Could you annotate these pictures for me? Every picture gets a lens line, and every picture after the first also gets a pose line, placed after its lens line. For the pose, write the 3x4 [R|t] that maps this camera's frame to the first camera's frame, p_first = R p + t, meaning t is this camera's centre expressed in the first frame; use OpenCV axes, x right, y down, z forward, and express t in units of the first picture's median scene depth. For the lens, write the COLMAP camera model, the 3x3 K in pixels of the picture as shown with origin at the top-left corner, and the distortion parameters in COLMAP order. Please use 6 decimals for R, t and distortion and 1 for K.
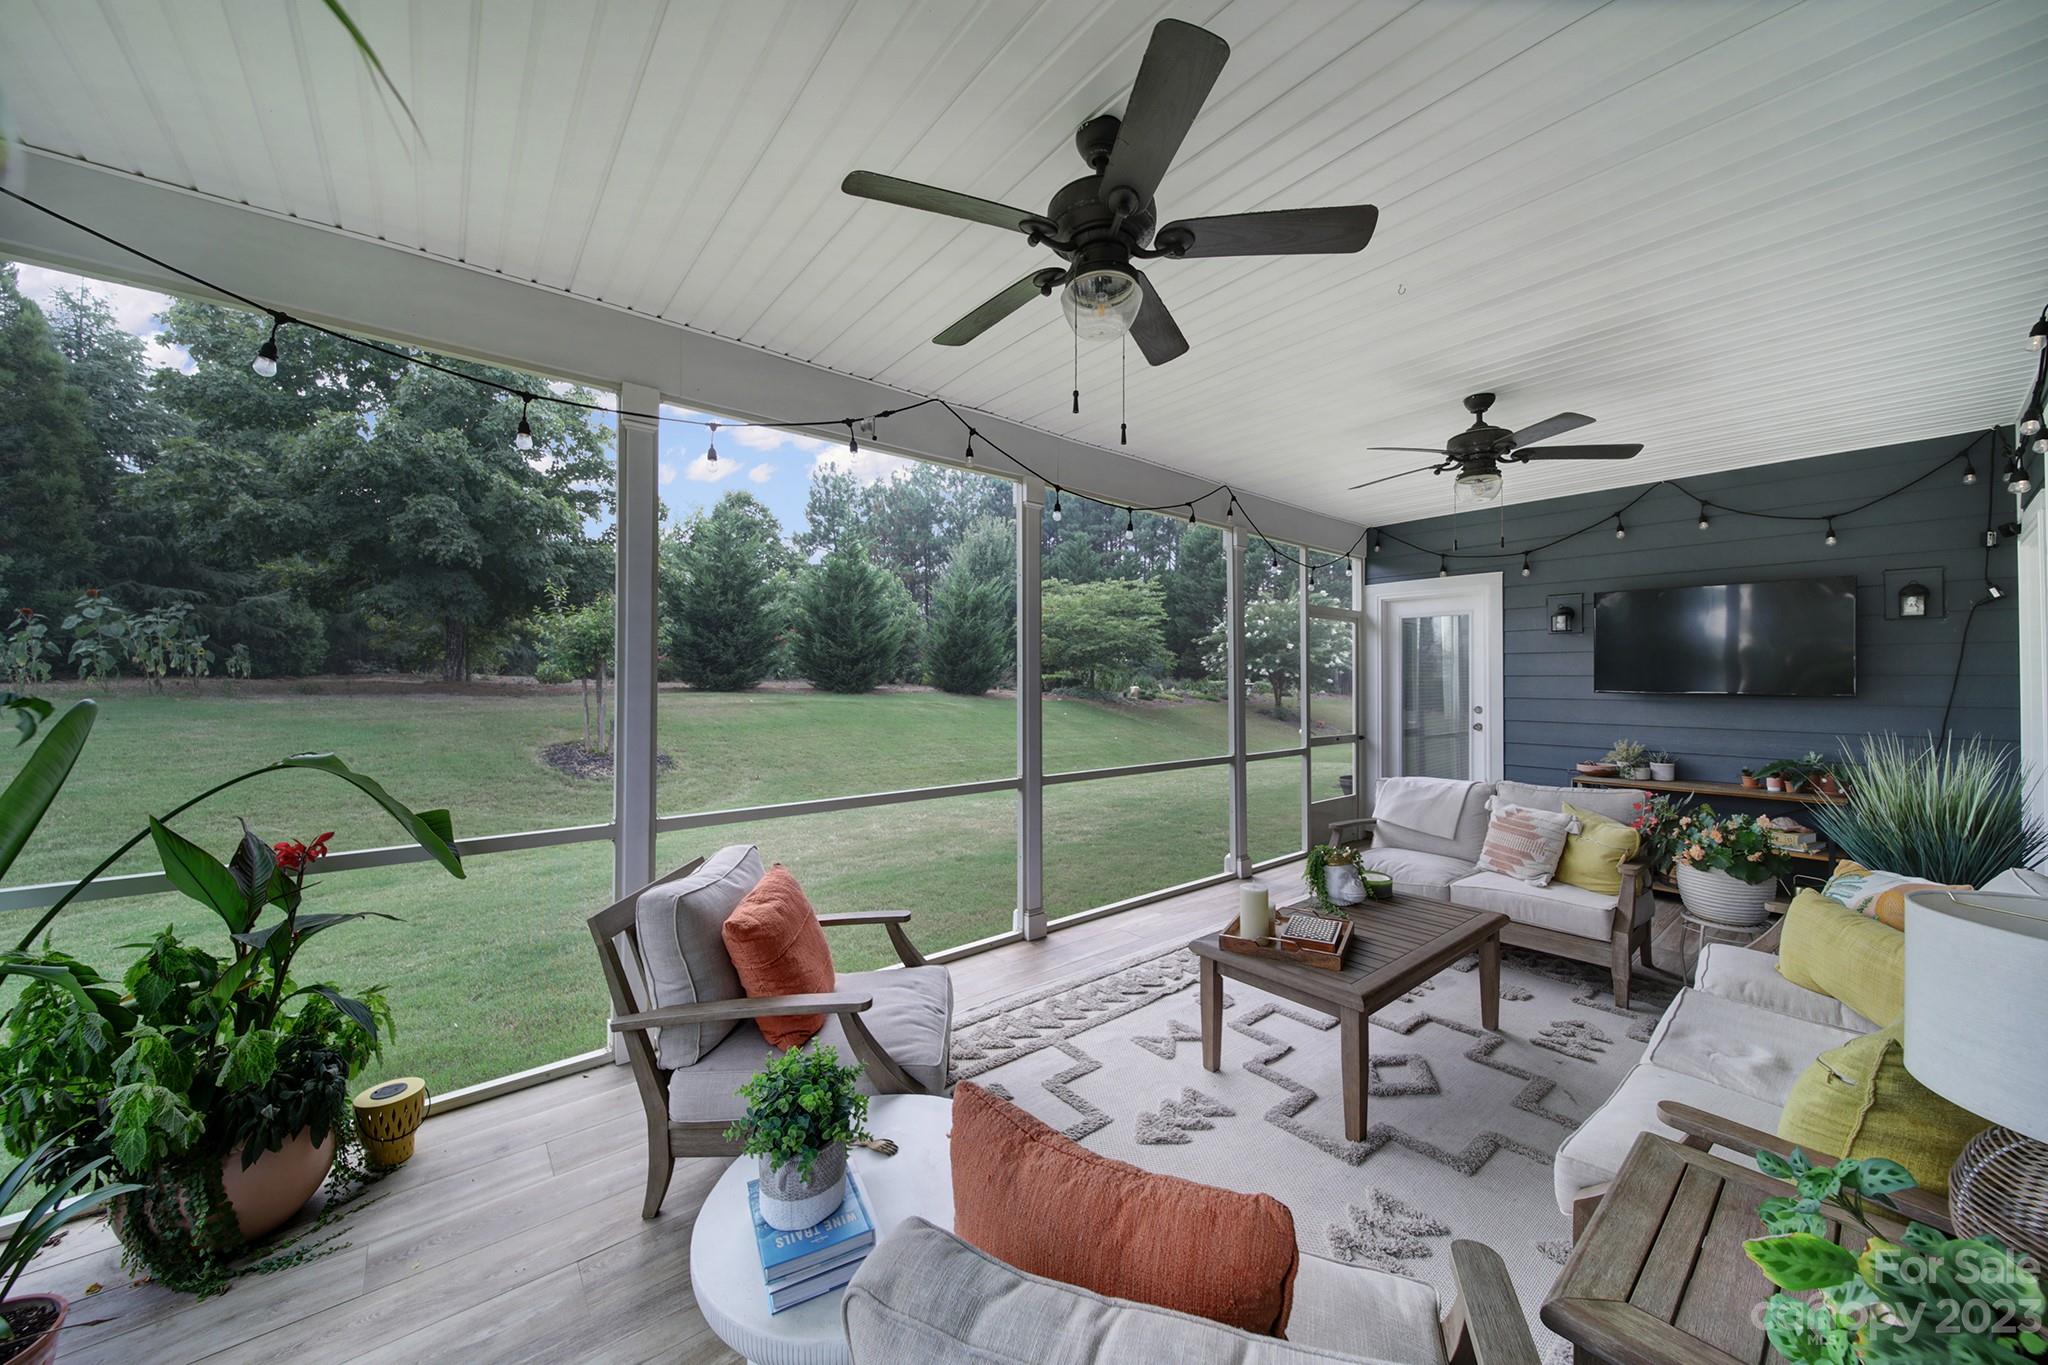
lens RADIAL K [[713.0, 0, 1011.1], [0, 713.0, 672.1], [0, 0, 1]] dist [-0.000569, 0.000009]
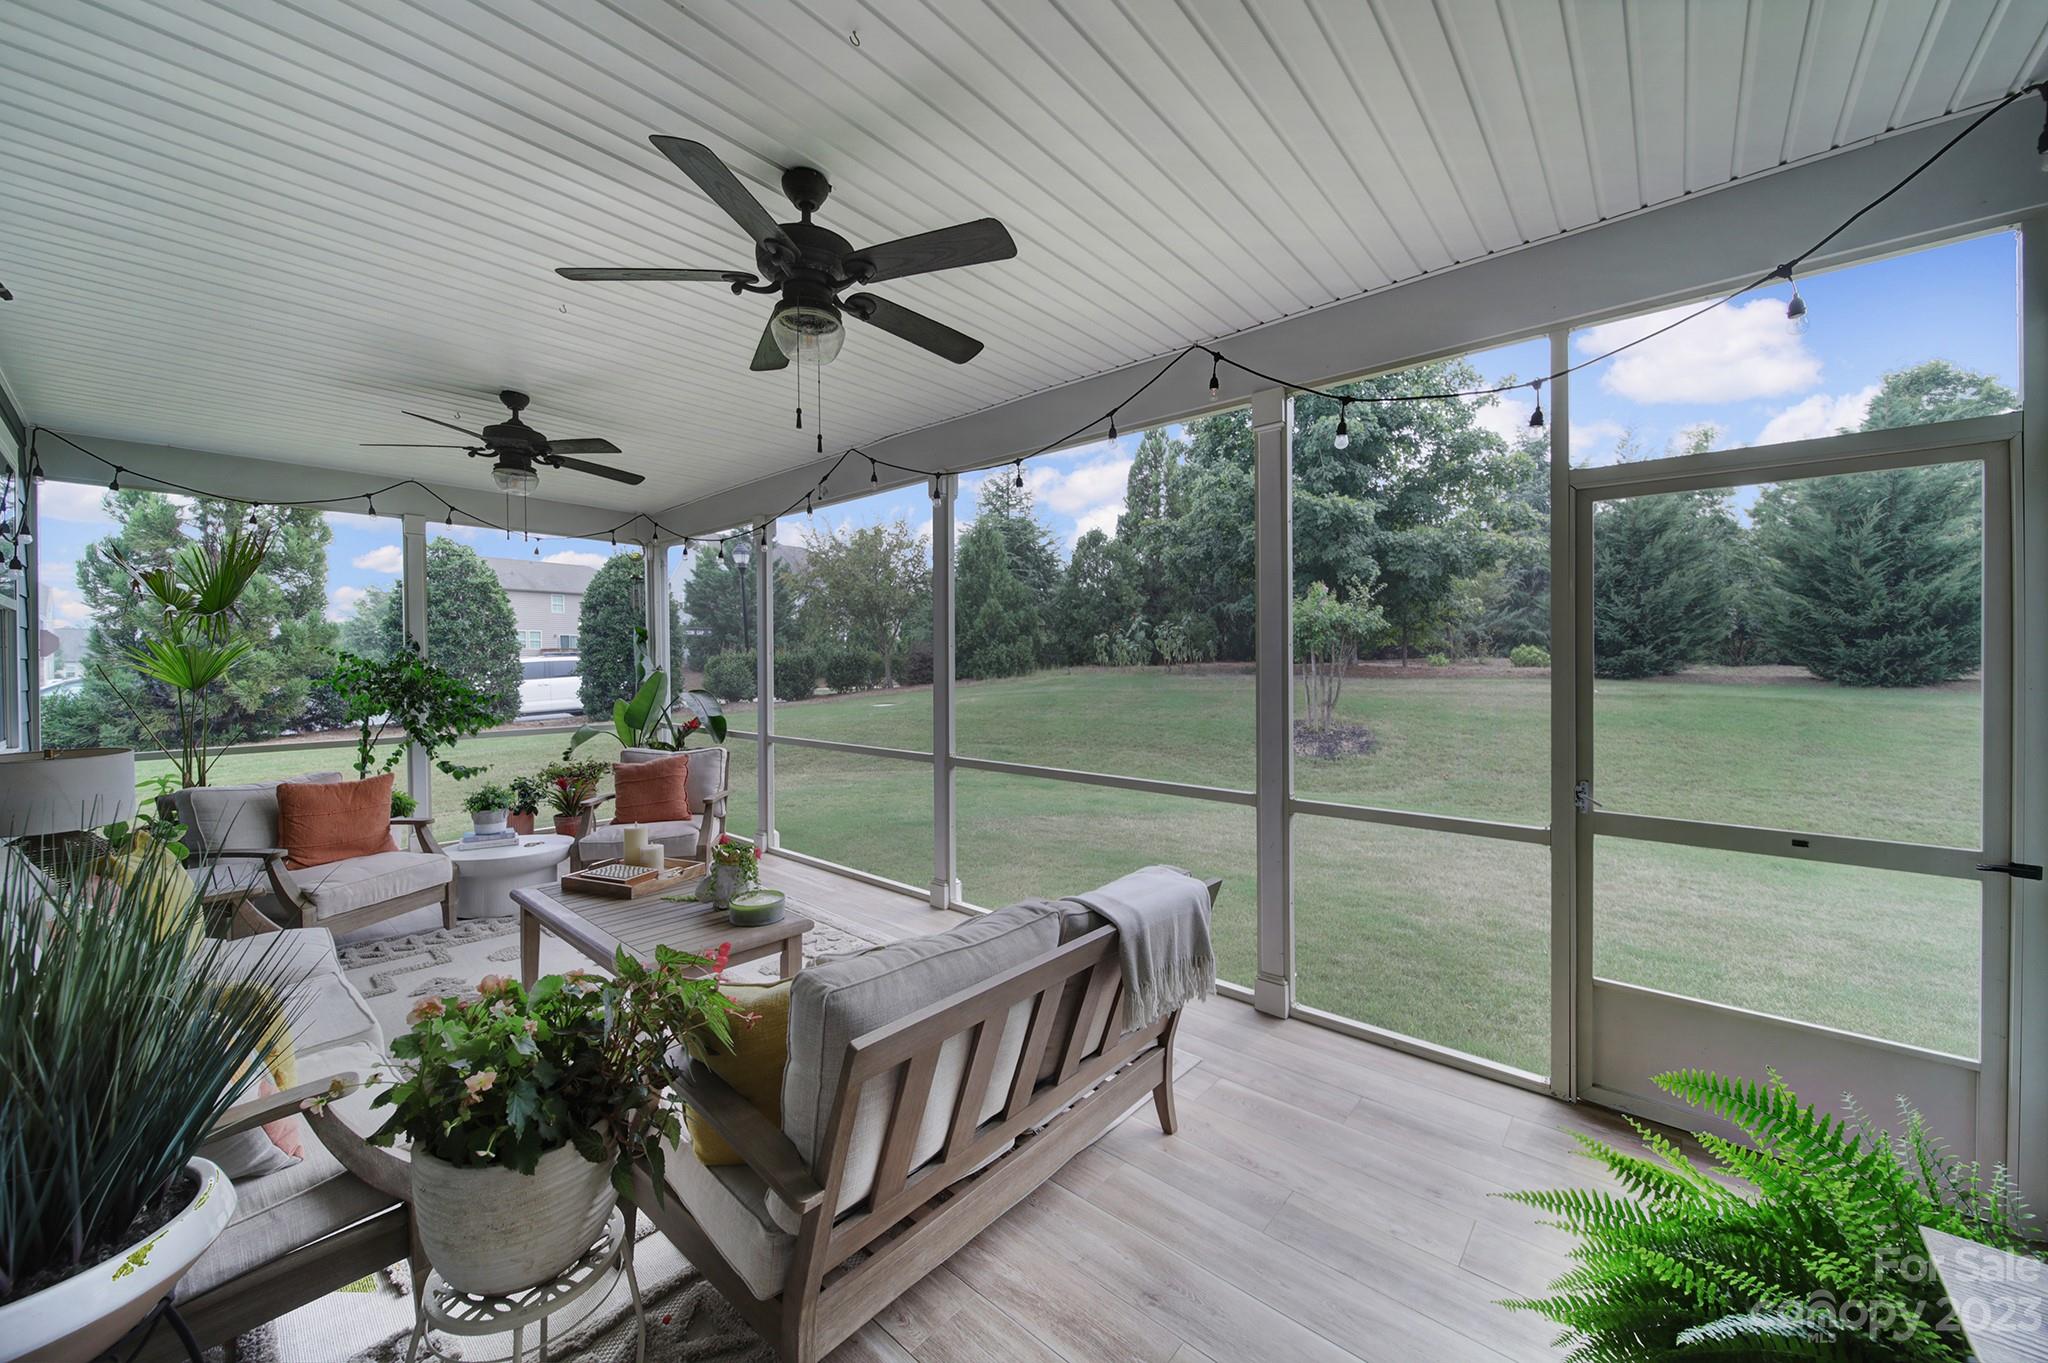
lens RADIAL K [[726.6, 0, 1024.2], [0, 726.6, 664.7], [0, 0, 1]] dist [-0.000551, -0.000009]
pose [[0.171196, -0.003254, -0.985232, 0.370497], [0.011502, 0.999933, -0.001304, 0.006213], [0.985170, -0.011109, 0.171222, 0.314255]]
